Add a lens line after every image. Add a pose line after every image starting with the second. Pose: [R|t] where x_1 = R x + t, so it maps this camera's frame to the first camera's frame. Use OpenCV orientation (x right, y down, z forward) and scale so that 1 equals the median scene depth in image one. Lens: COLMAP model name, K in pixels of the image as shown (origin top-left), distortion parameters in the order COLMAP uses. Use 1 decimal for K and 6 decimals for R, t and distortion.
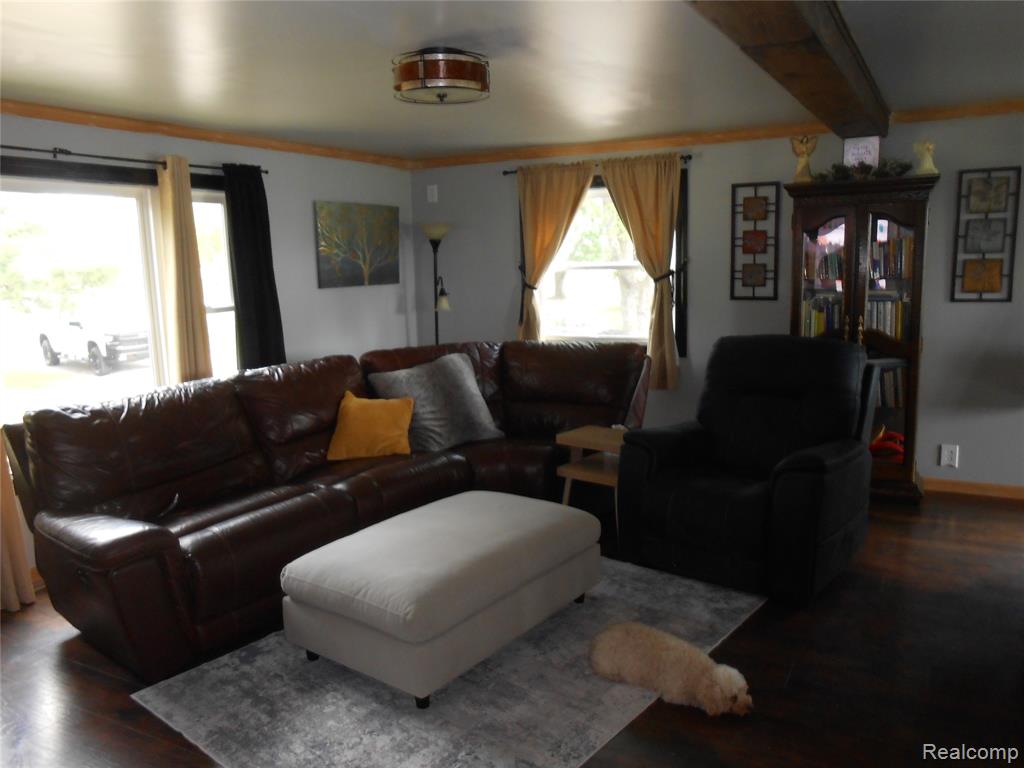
lens RADIAL K [[797.1, 0, 509.1], [0, 797.1, 381.6], [0, 0, 1]] dist [-0.033843, 0.042369]
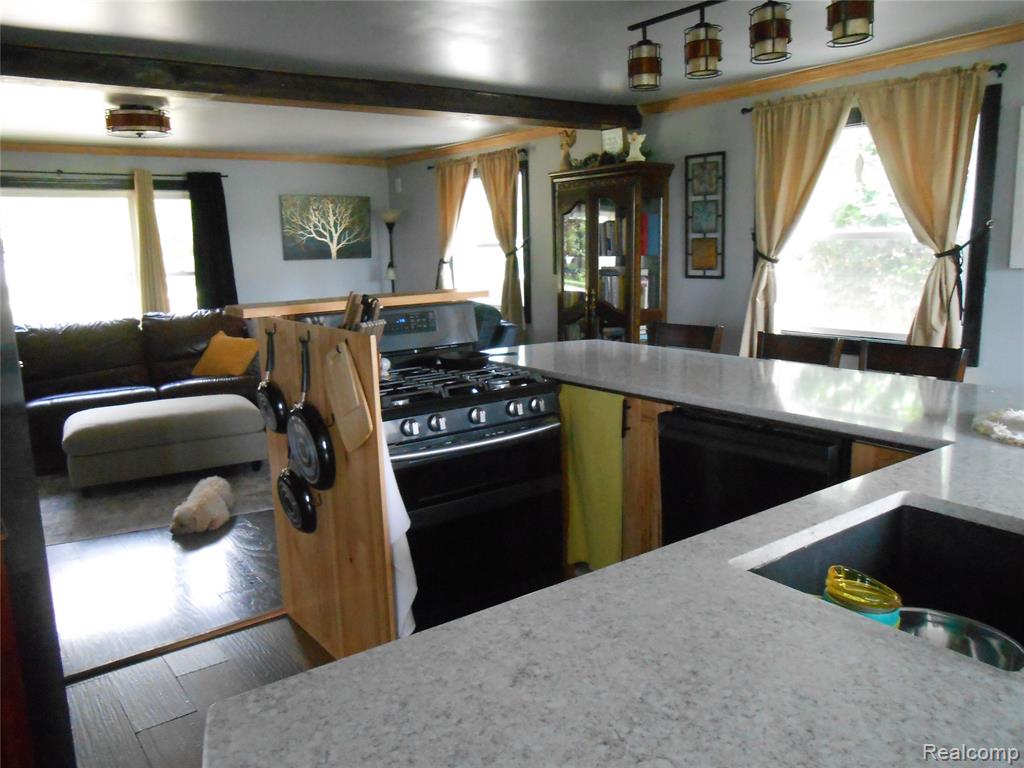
lens RADIAL K [[797.1, 0, 511.9], [0, 797.1, 384.0], [0, 0, 1]] dist [-0.033843, 0.042369]
pose [[0.912697, 0.075327, -0.401634, 0.803242], [-0.064564, 0.997100, 0.040289, 0.015245], [0.403504, -0.010840, 0.914914, -0.090912]]
